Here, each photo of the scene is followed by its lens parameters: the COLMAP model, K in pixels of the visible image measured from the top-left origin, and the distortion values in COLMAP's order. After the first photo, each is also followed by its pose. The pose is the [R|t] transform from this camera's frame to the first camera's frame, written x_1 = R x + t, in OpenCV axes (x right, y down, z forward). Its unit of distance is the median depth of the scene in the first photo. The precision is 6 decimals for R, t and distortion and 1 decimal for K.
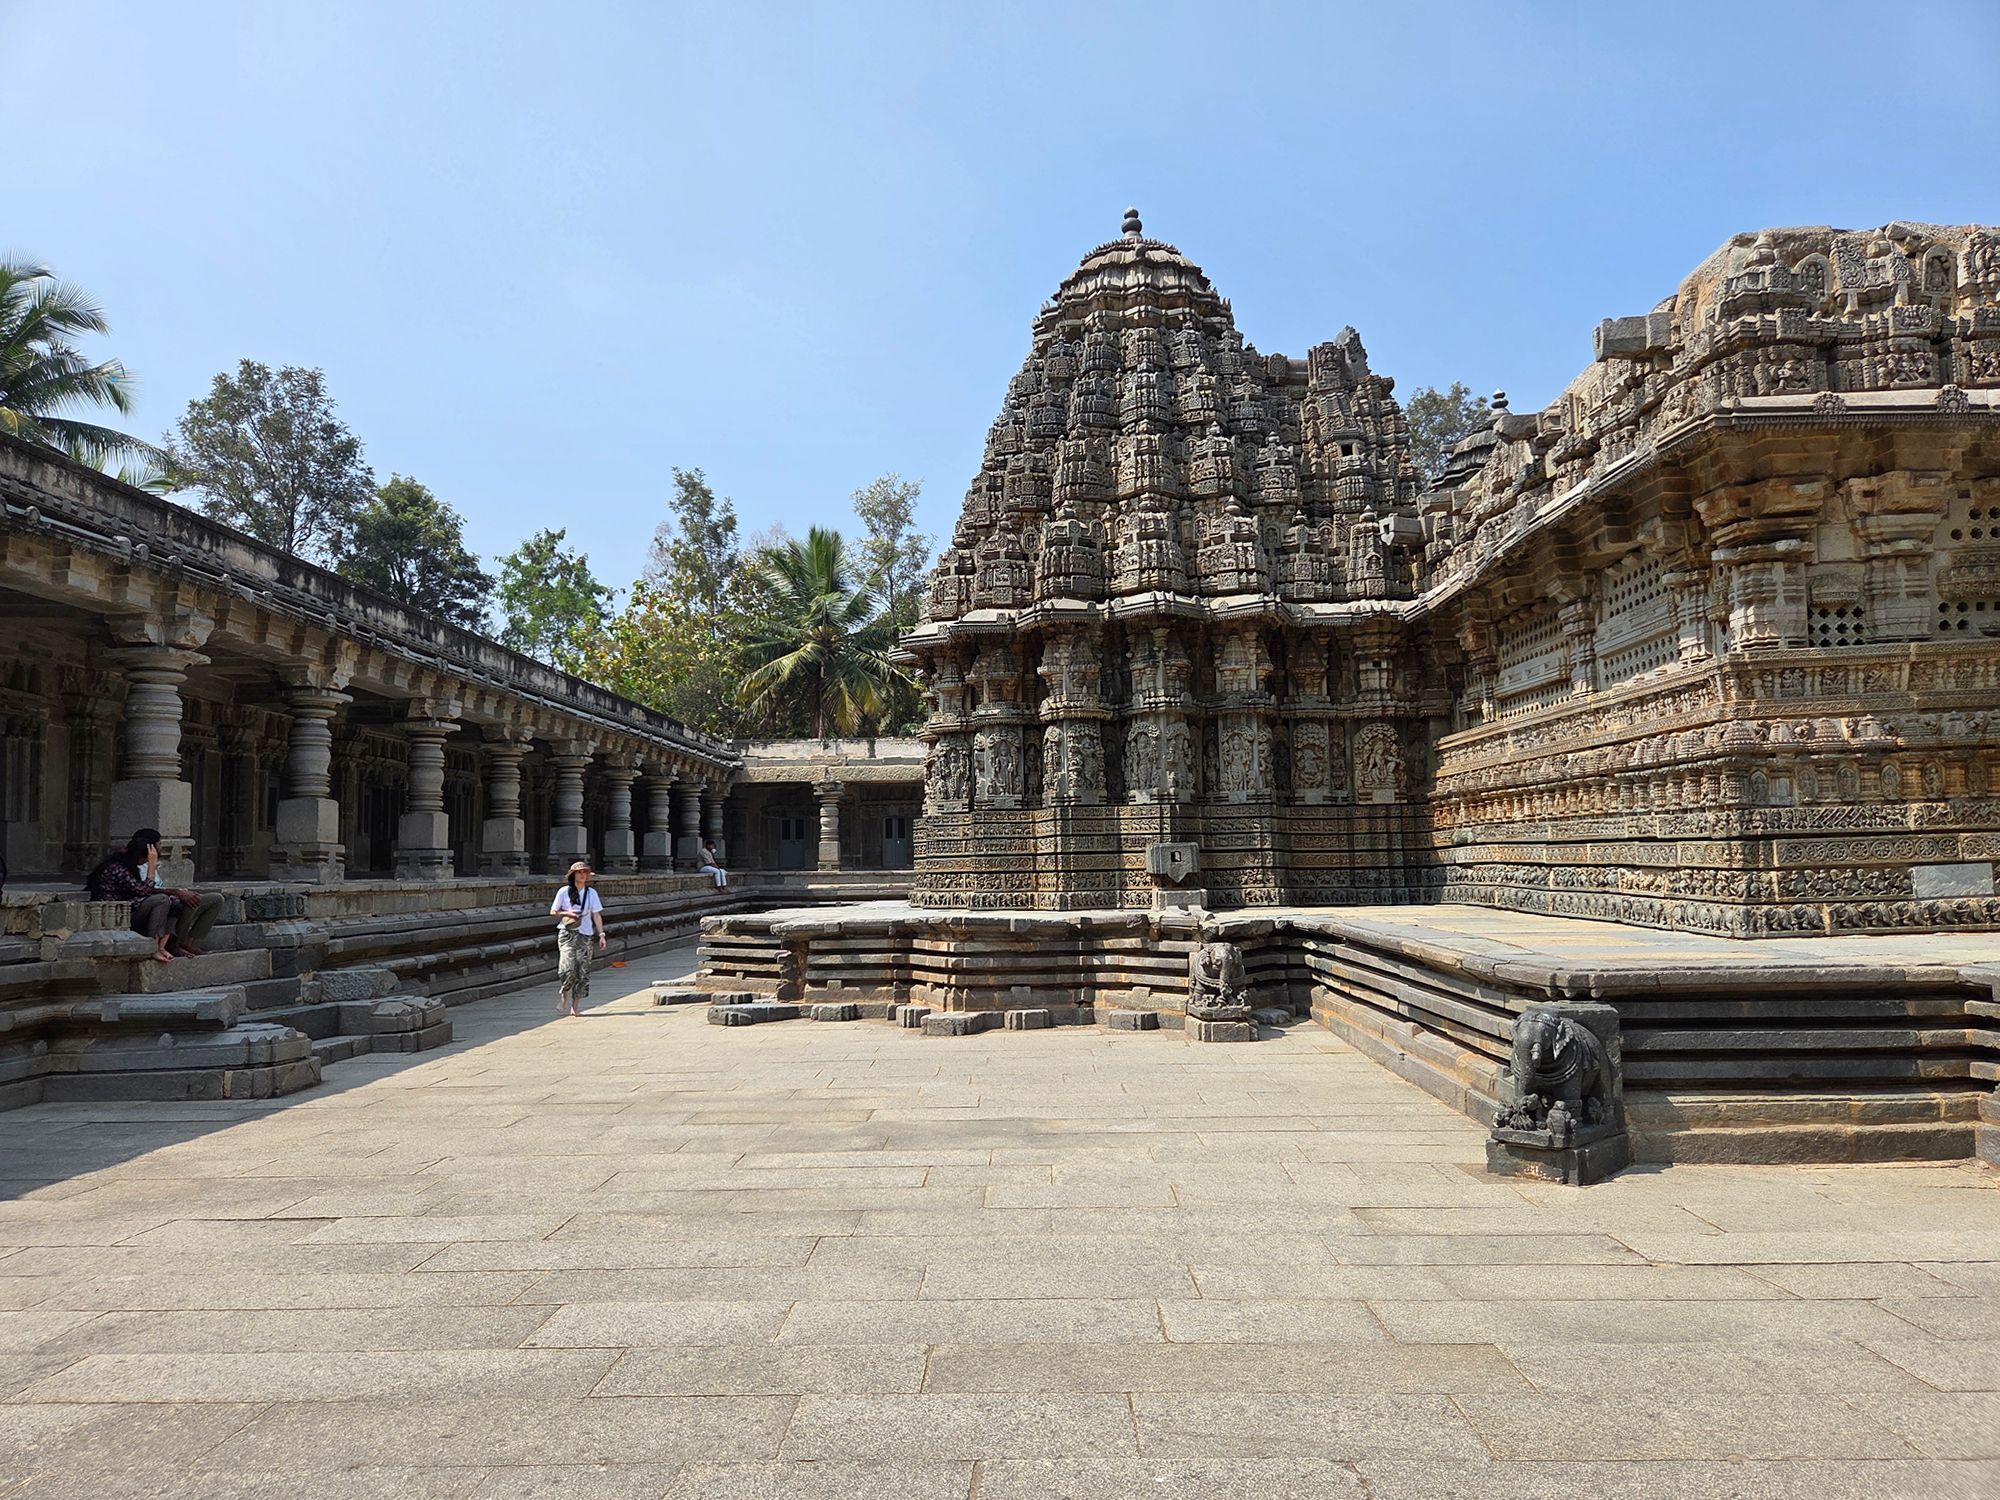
lens RADIAL K [[1354.8, 0, 1001.5], [0, 1354.8, 757.8], [0, 0, 1]] dist [0.070472, -0.059467]
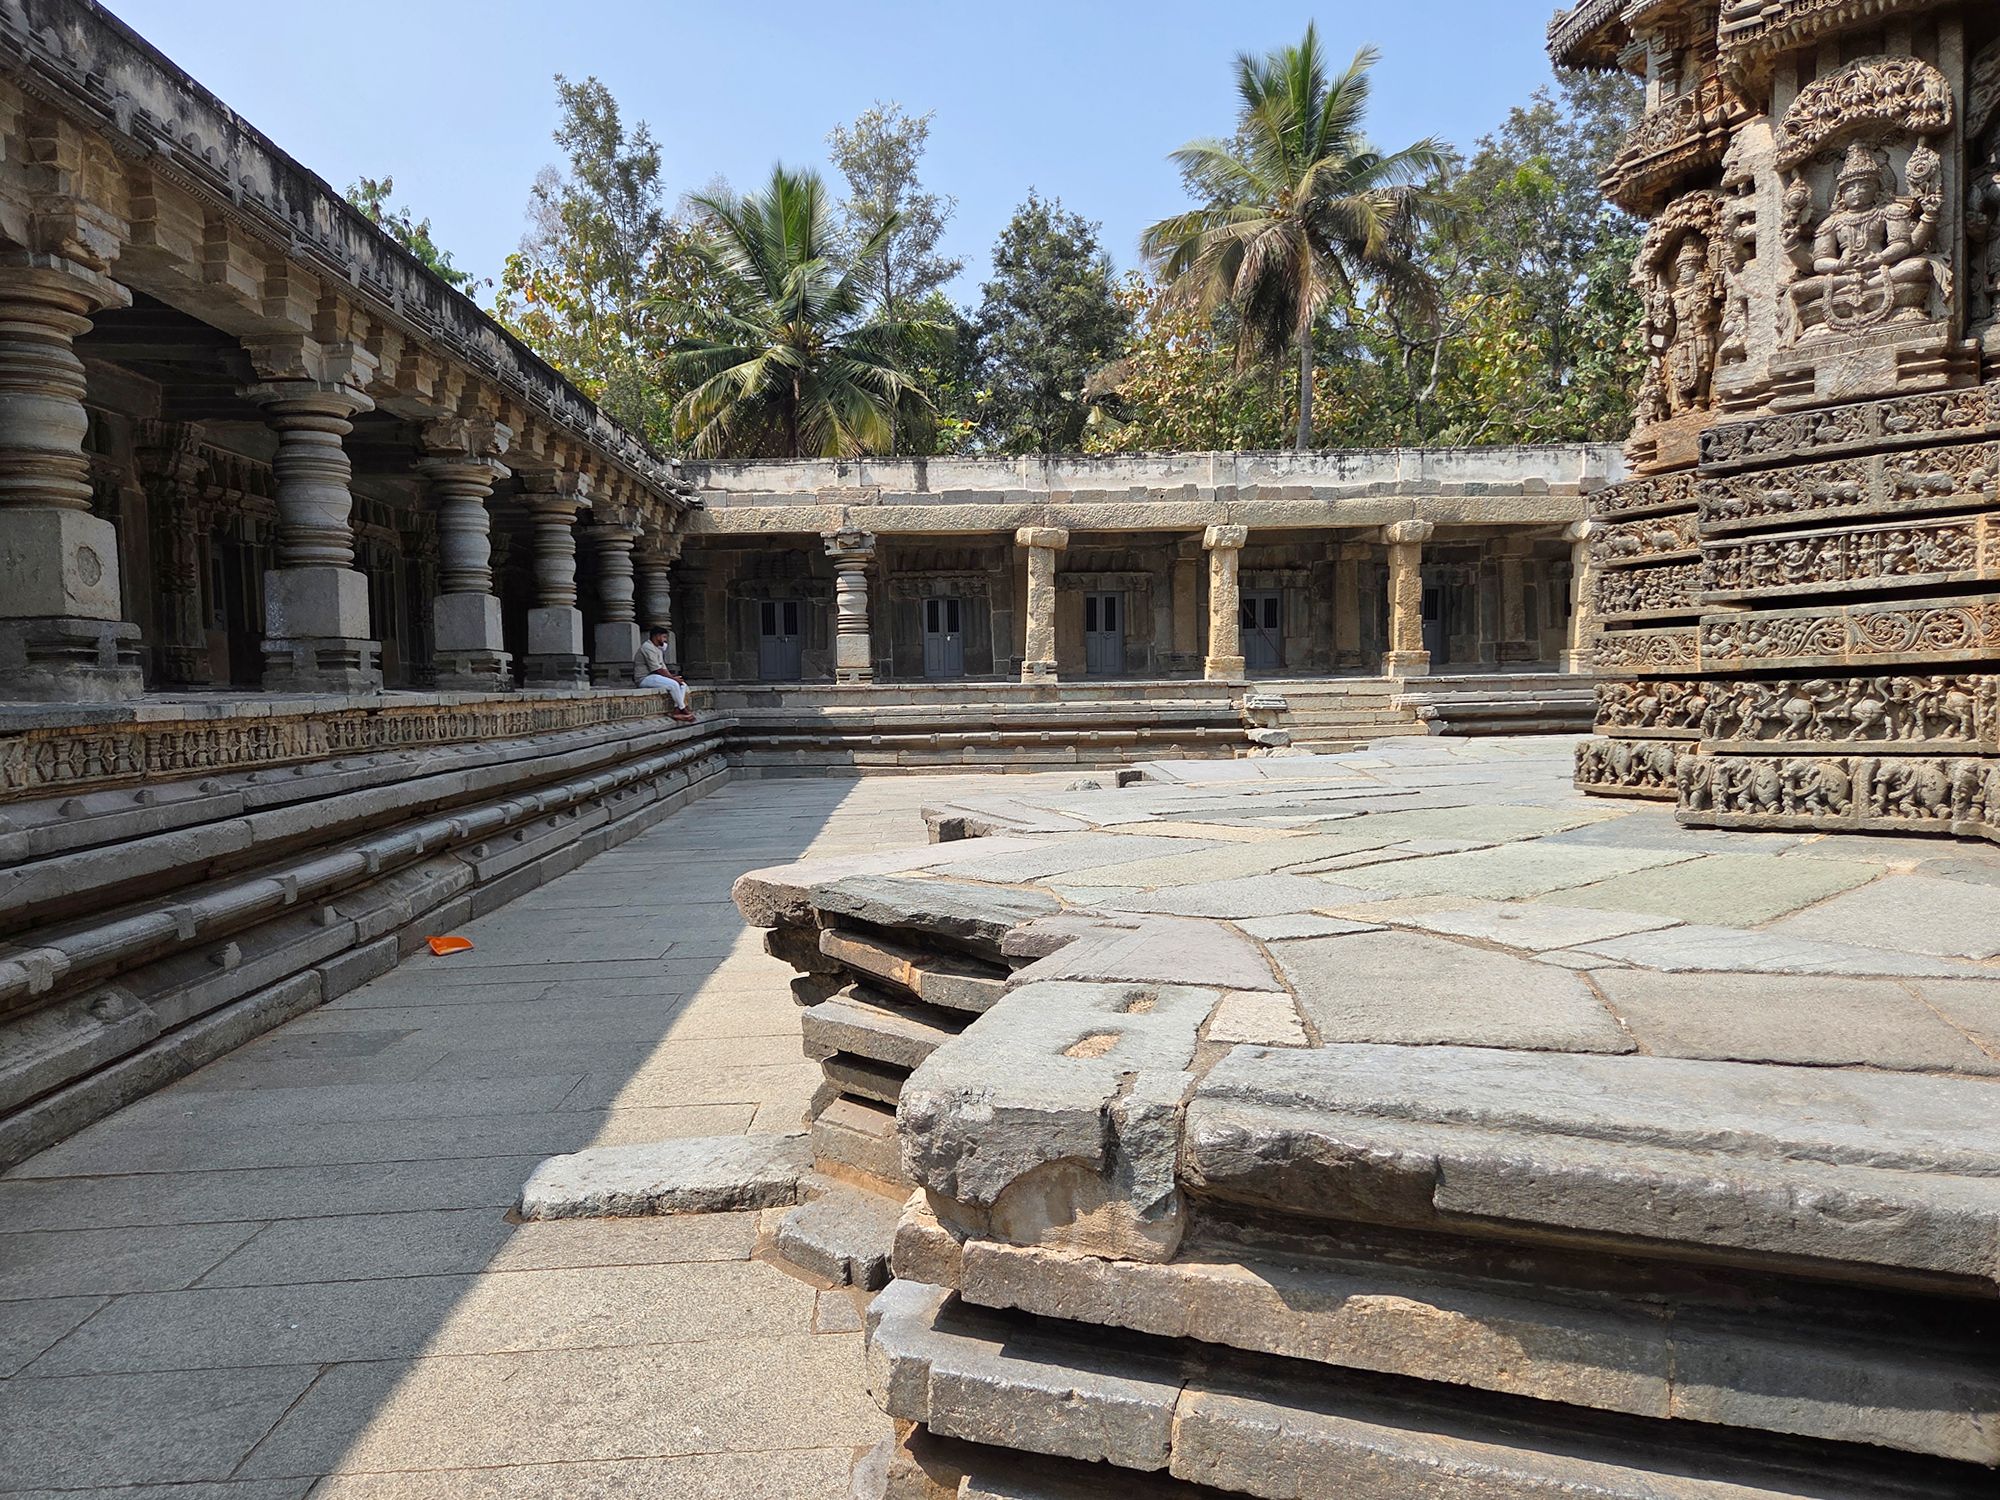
lens RADIAL K [[1344.0, 0, 991.3], [0, 1344.0, 756.7], [0, 0, 1]] dist [0.065726, -0.057068]
pose [[0.998444, -0.011043, 0.054667, -0.207968], [0.003557, 0.990813, 0.135192, 0.073833], [-0.055658, -0.134787, 0.989310, 0.850457]]
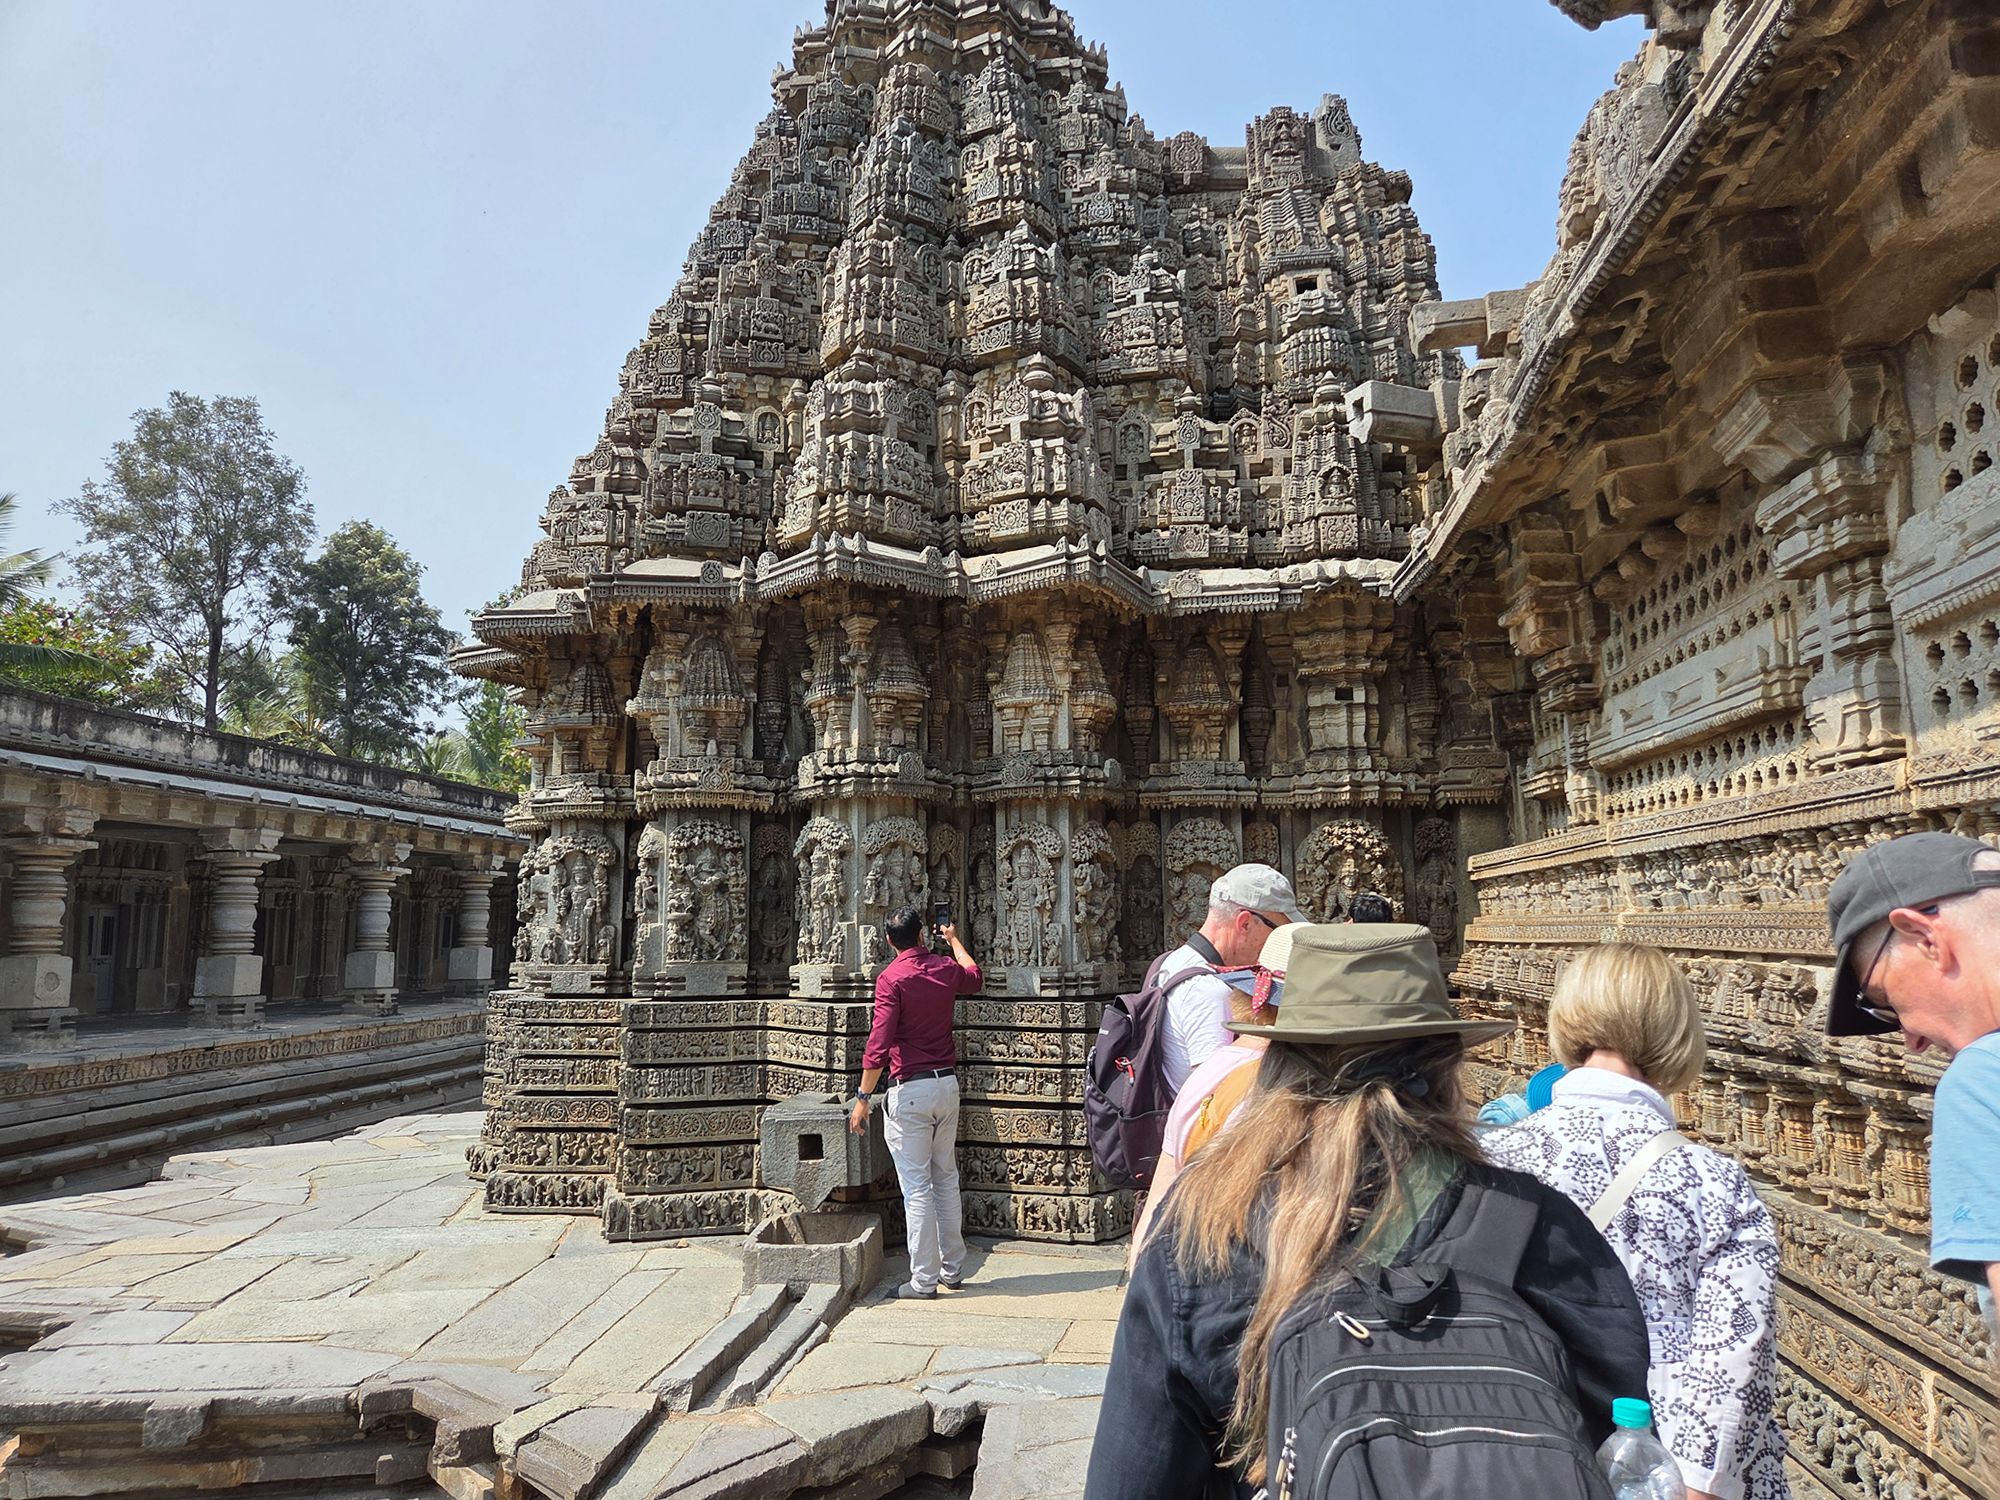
lens RADIAL K [[1349.8, 0, 1008.6], [0, 1349.8, 752.6], [0, 0, 1]] dist [0.072031, -0.058162]
pose [[0.995240, -0.002444, -0.097423, 0.197762], [-0.002704, 0.998608, -0.052675, -0.022421], [0.097416, 0.052688, 0.993848, 0.500786]]
